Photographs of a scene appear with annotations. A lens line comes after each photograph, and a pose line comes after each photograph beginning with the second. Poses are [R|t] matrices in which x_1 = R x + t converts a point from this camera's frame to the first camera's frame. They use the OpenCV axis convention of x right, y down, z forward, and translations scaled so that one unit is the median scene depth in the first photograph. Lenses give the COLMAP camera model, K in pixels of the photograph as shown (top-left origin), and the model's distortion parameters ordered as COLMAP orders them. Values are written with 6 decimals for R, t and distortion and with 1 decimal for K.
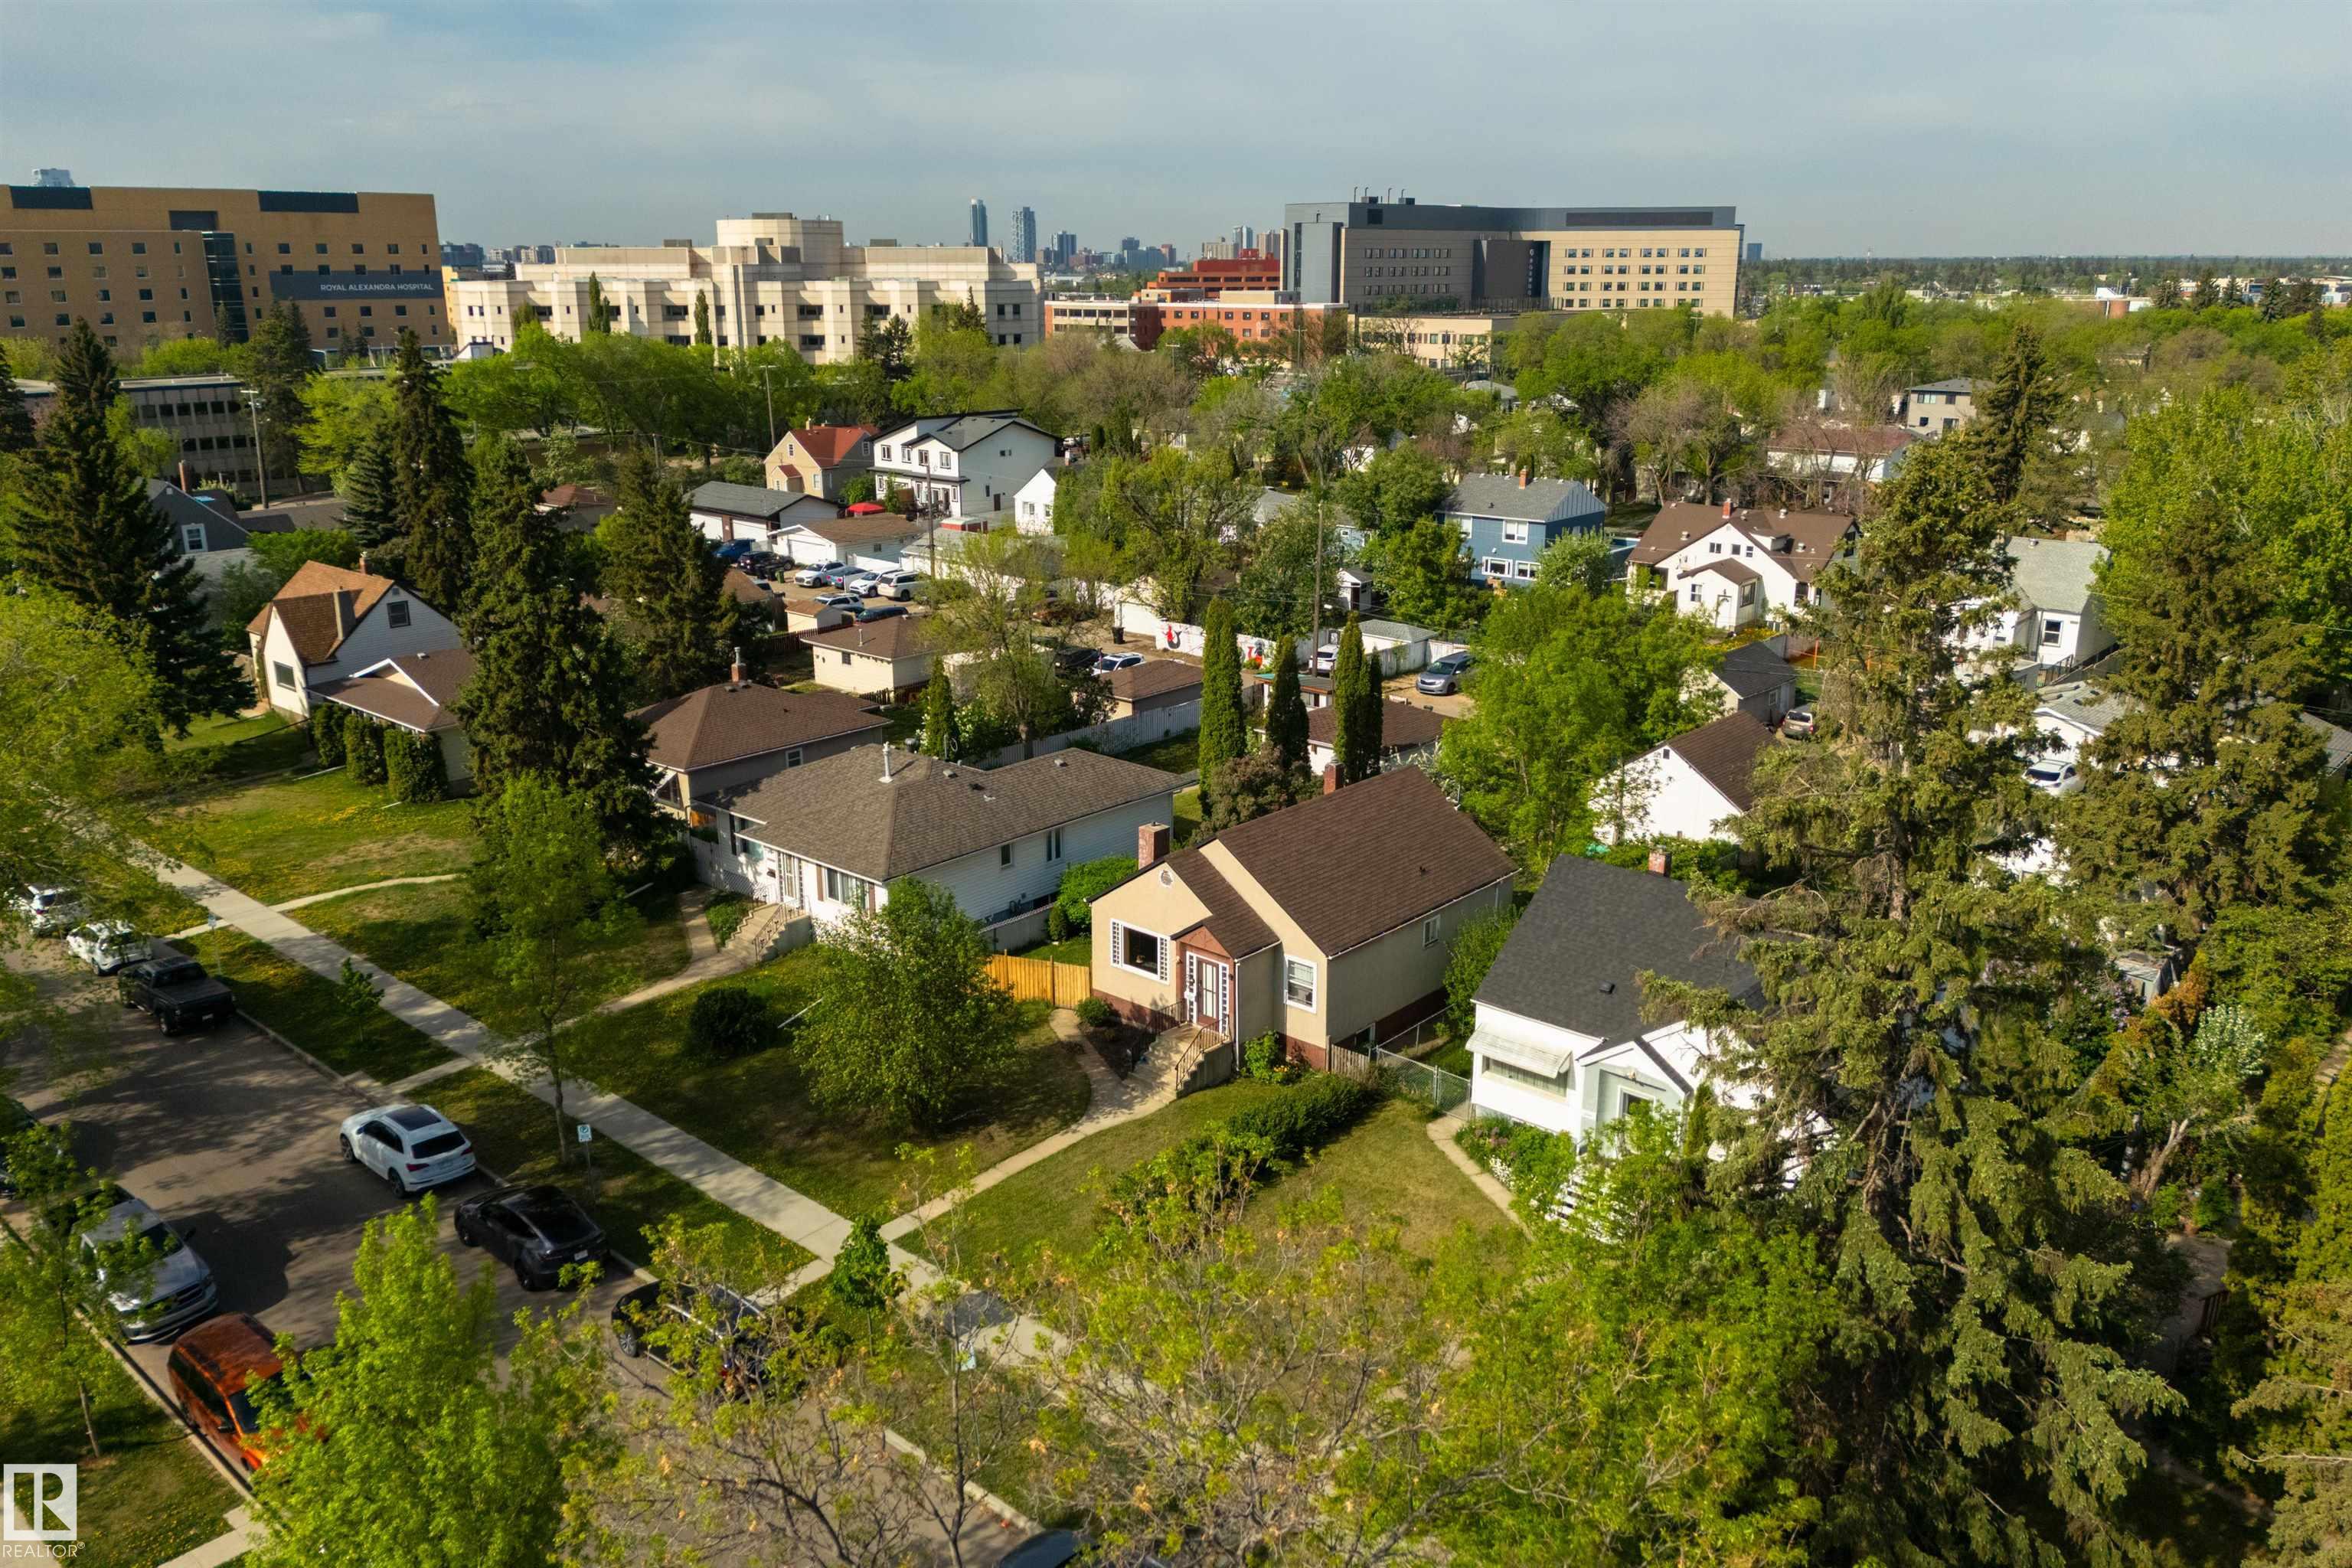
lens RADIAL K [[1731.2, 0, 1174.8], [0, 1731.2, 869.7], [0, 0, 1]] dist [-0.001389, -0.004571]
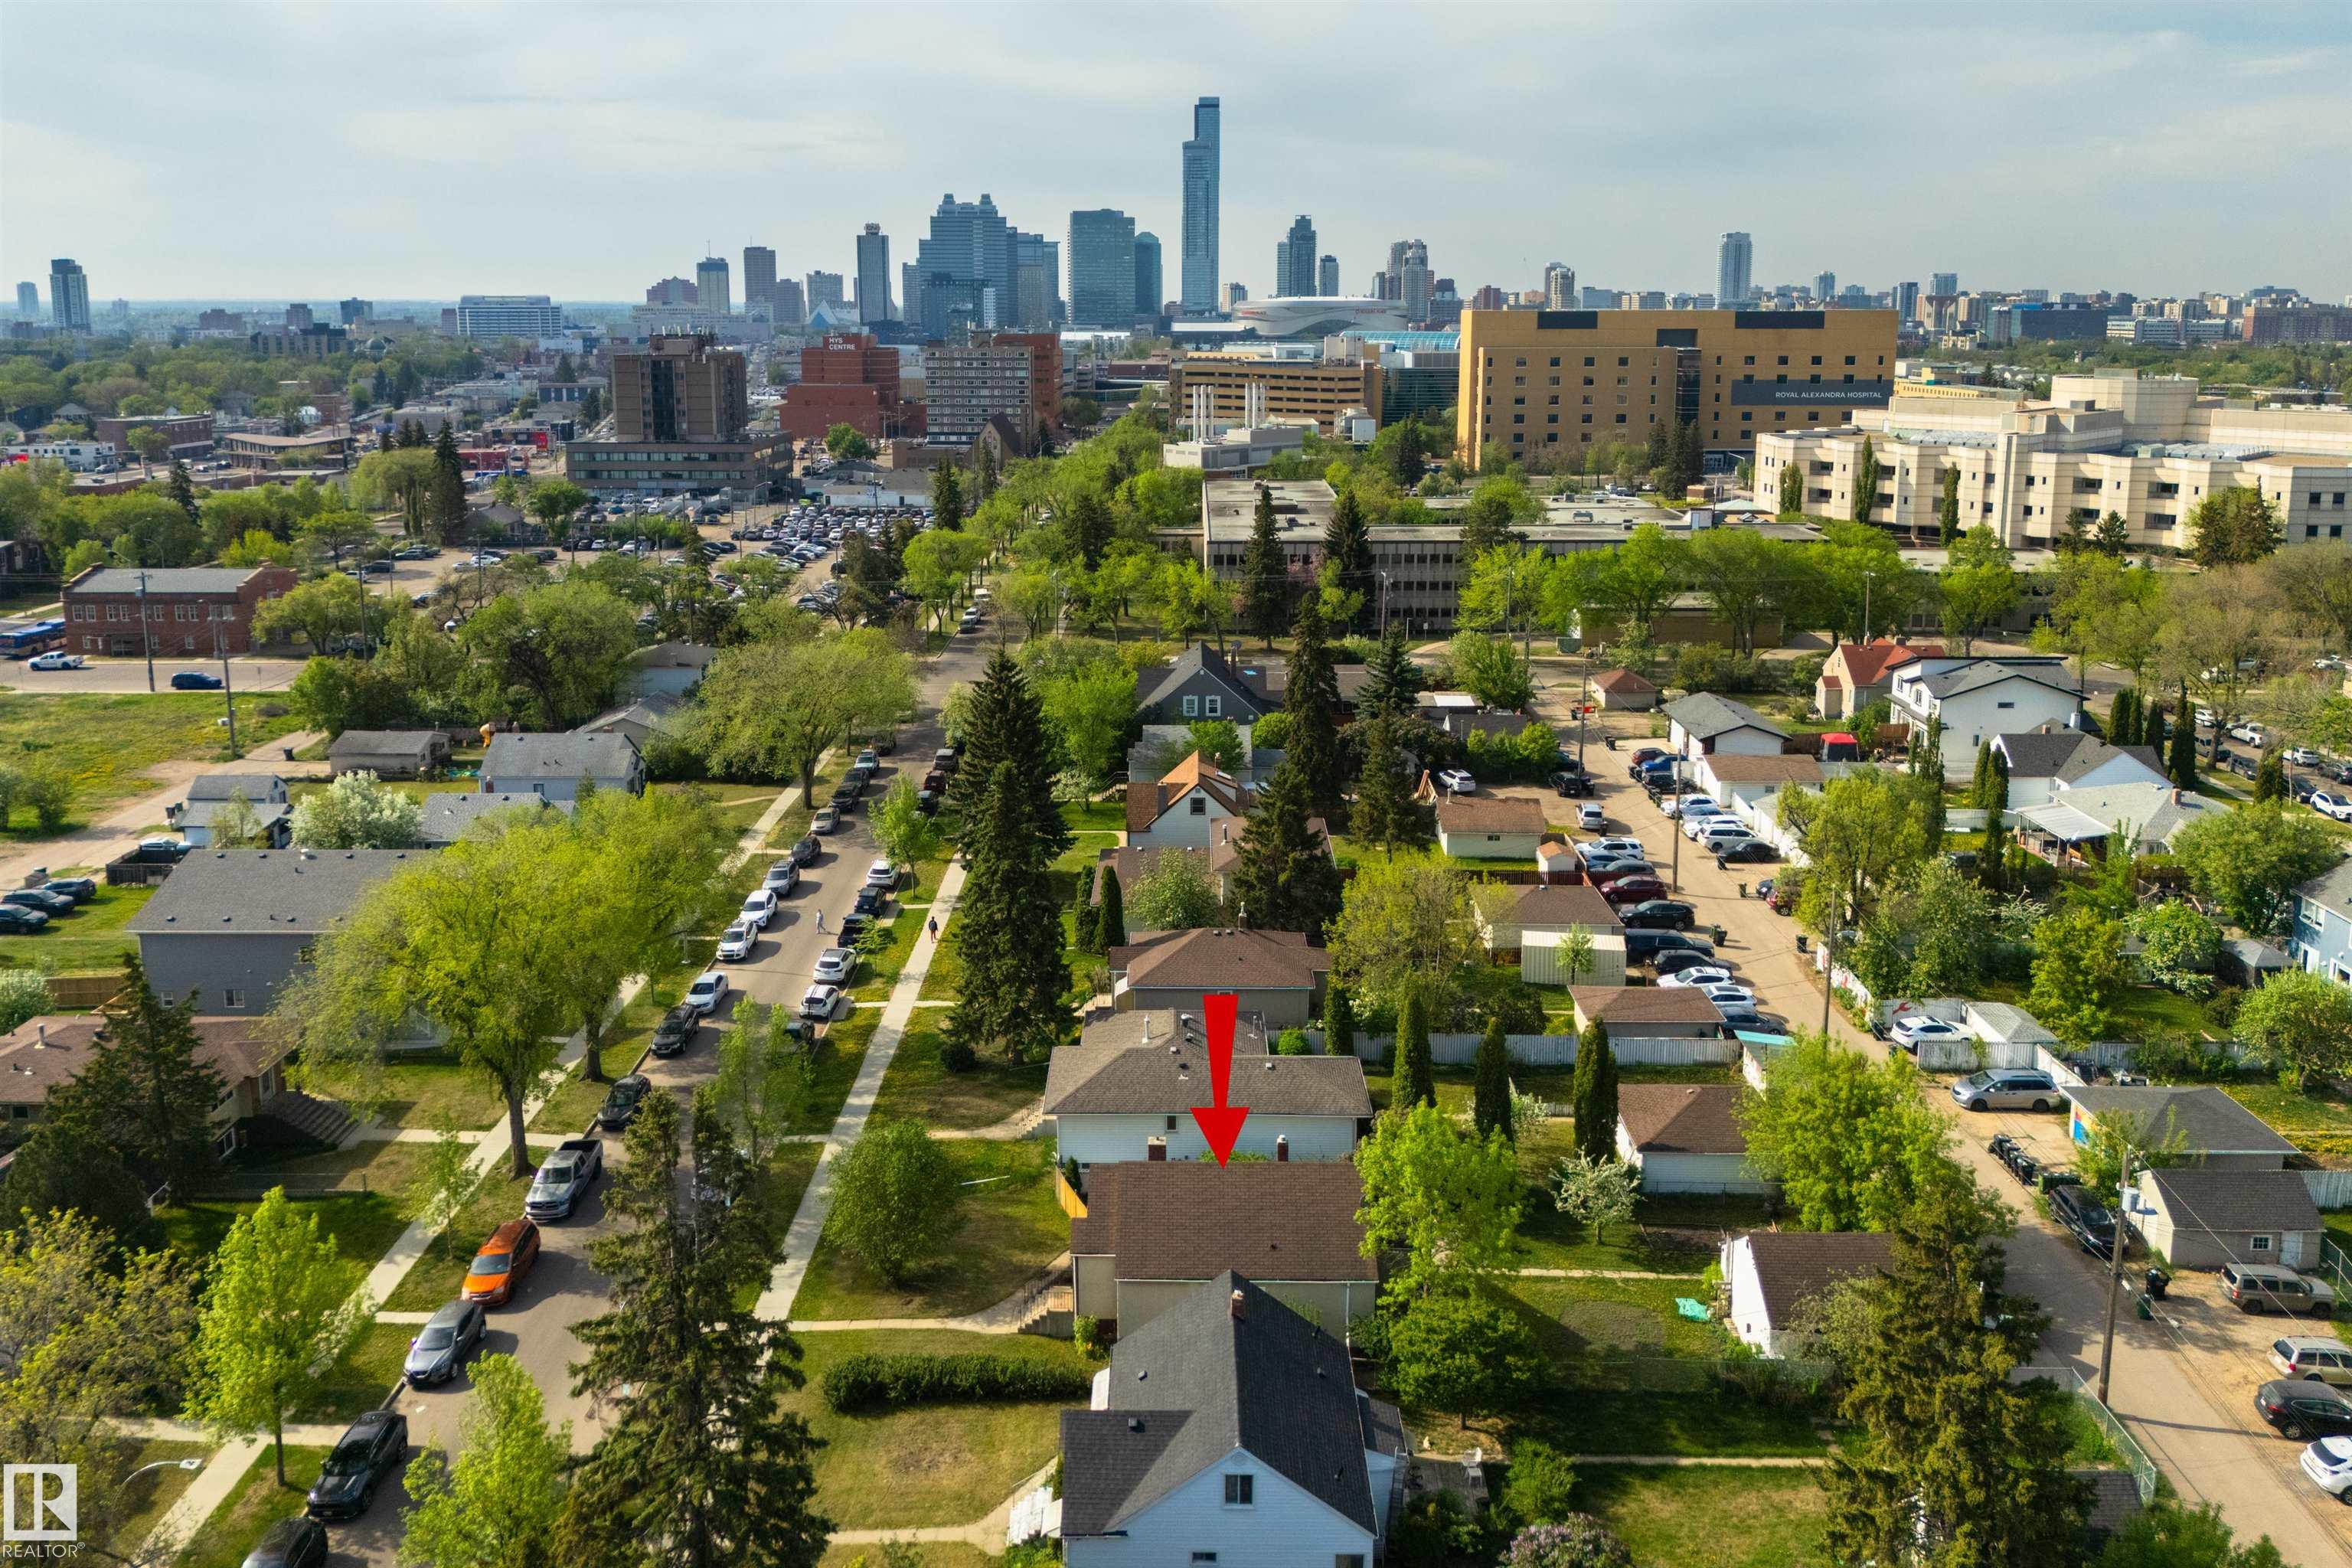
lens RADIAL K [[1777.0, 0, 1176.0], [0, 1777.0, 784.0], [0, 0, 1]] dist [0.024947, -0.003642]
pose [[0.662344, 0.192285, -0.724105, 0.201341], [-0.247318, 0.968440, 0.030944, -0.072570], [0.707202, 0.158588, 0.688996, 0.001358]]
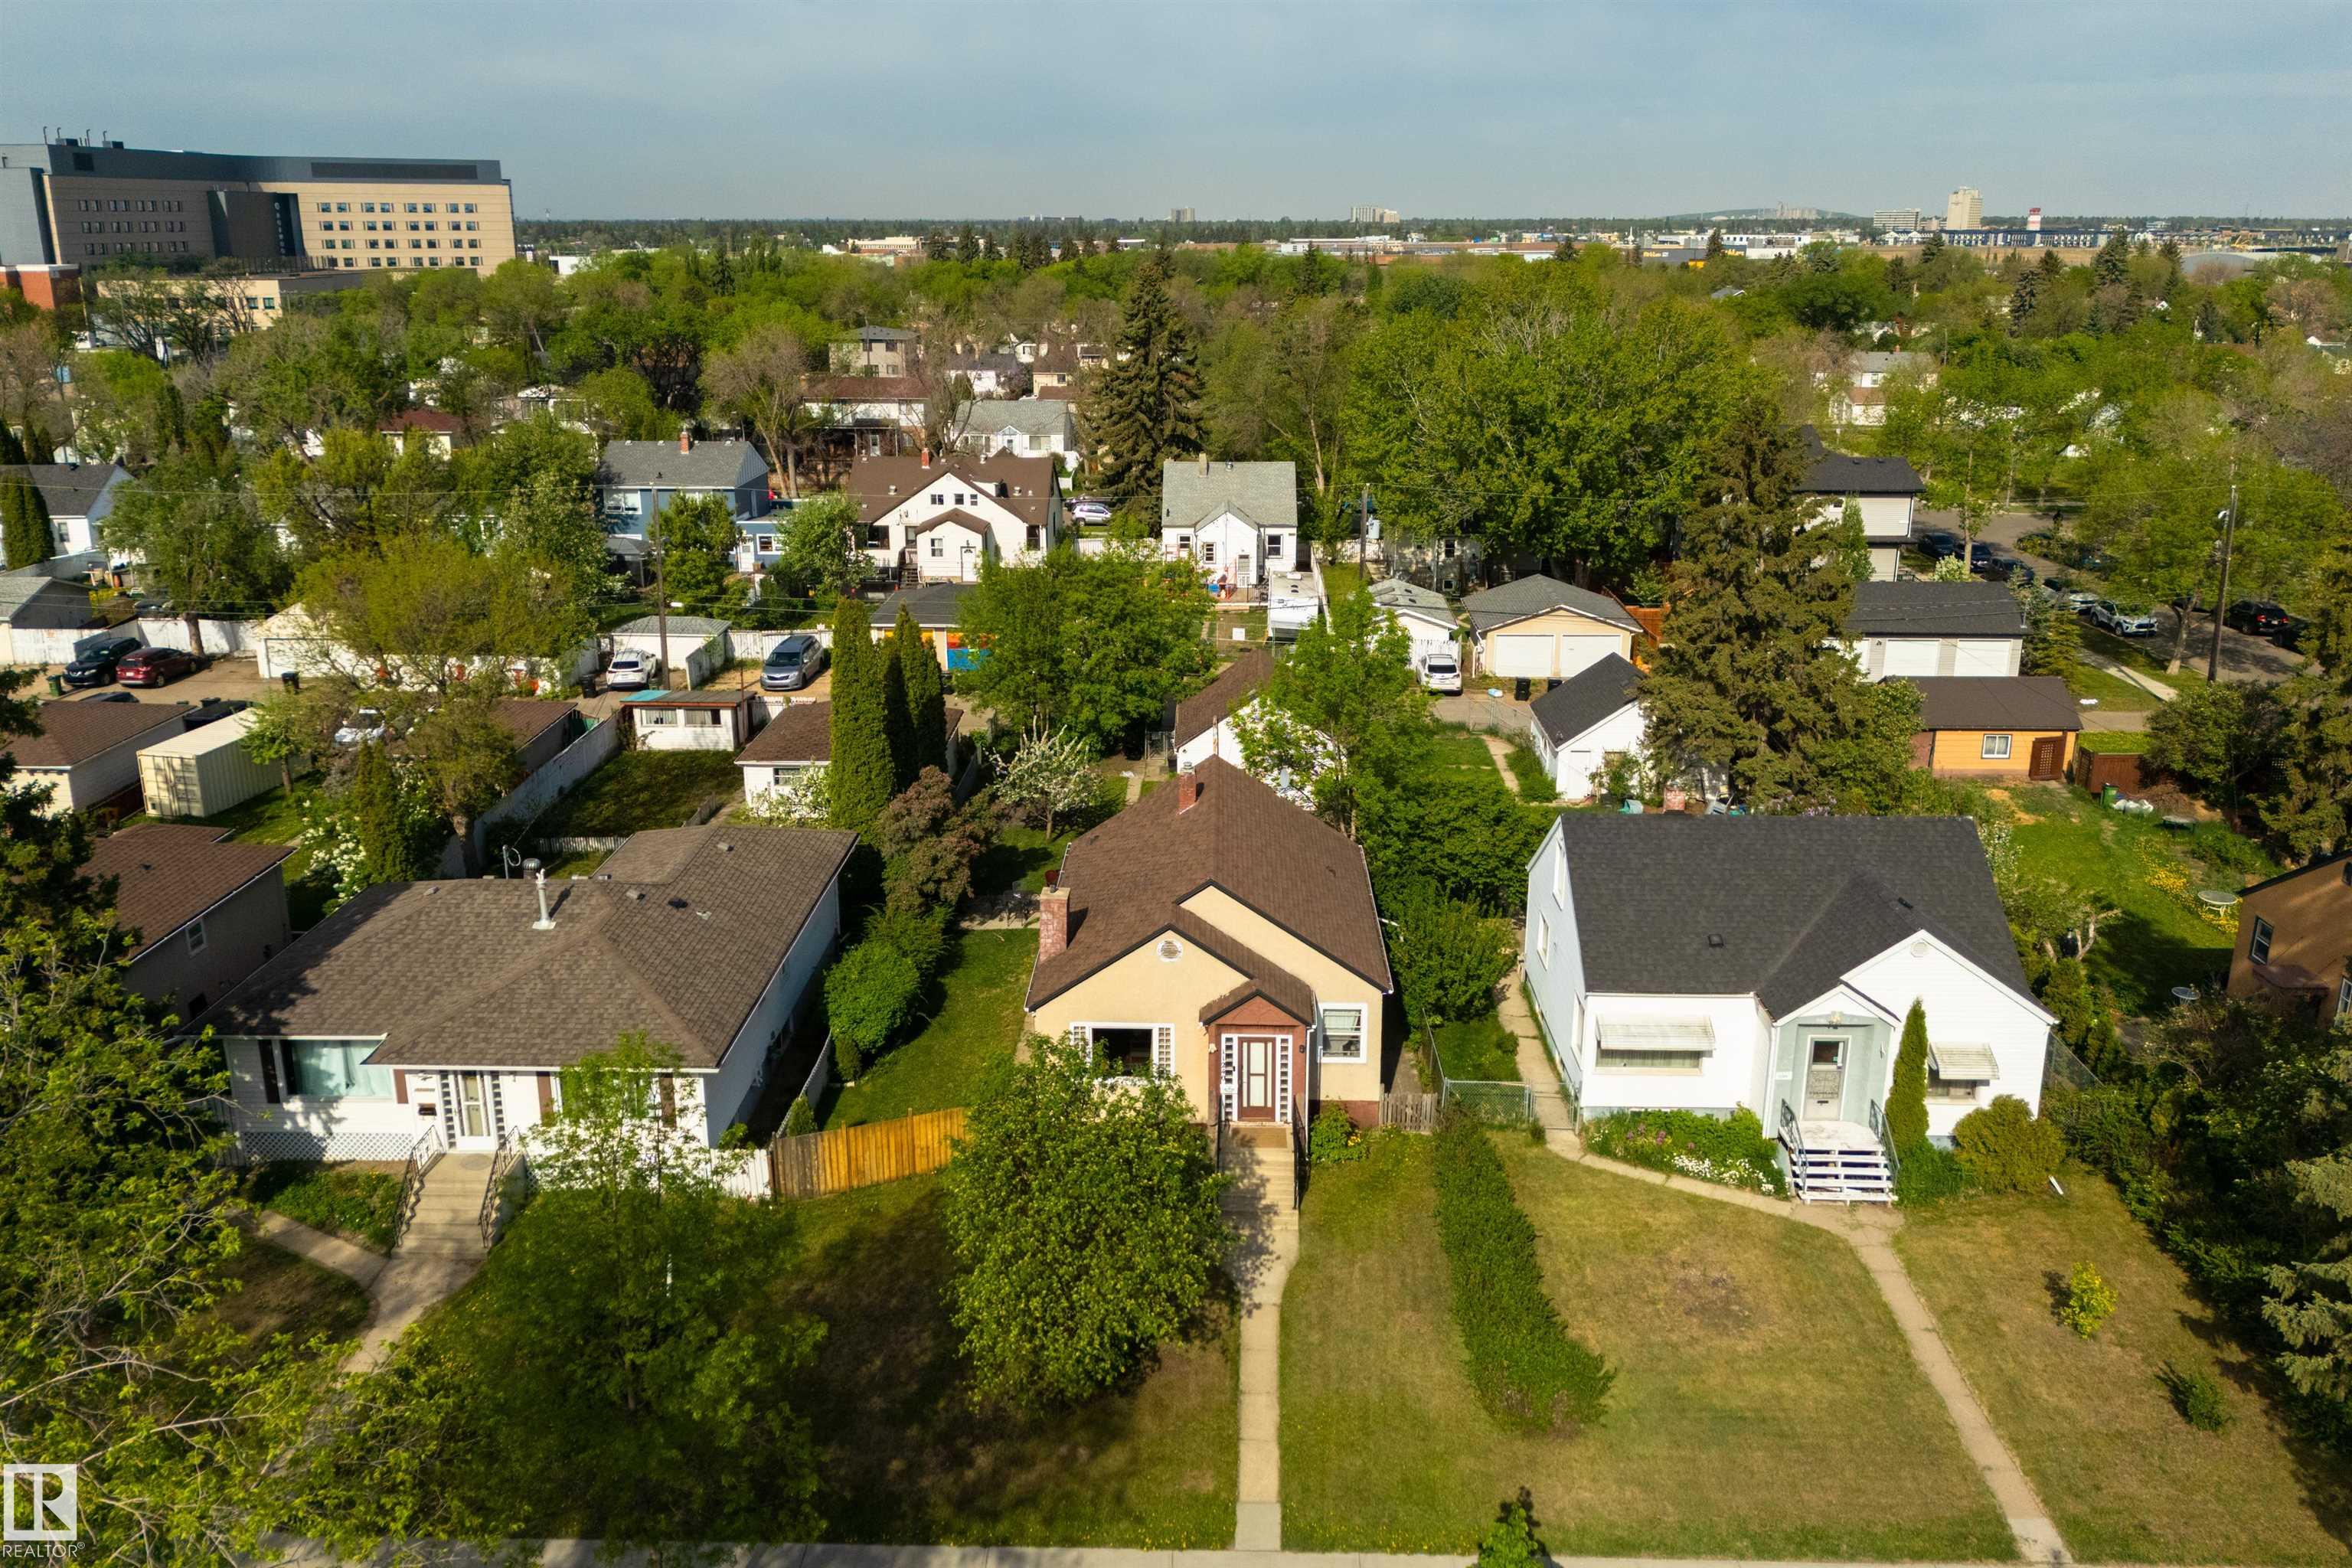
lens RADIAL K [[1753.1, 0, 1183.9], [0, 1753.1, 775.0], [0, 0, 1]] dist [0.027573, -0.052091]
pose [[0.762305, -0.187257, 0.619537, -0.093226], [0.208386, 0.977270, 0.038976, -0.019985], [-0.612754, 0.099391, 0.783999, 0.073119]]
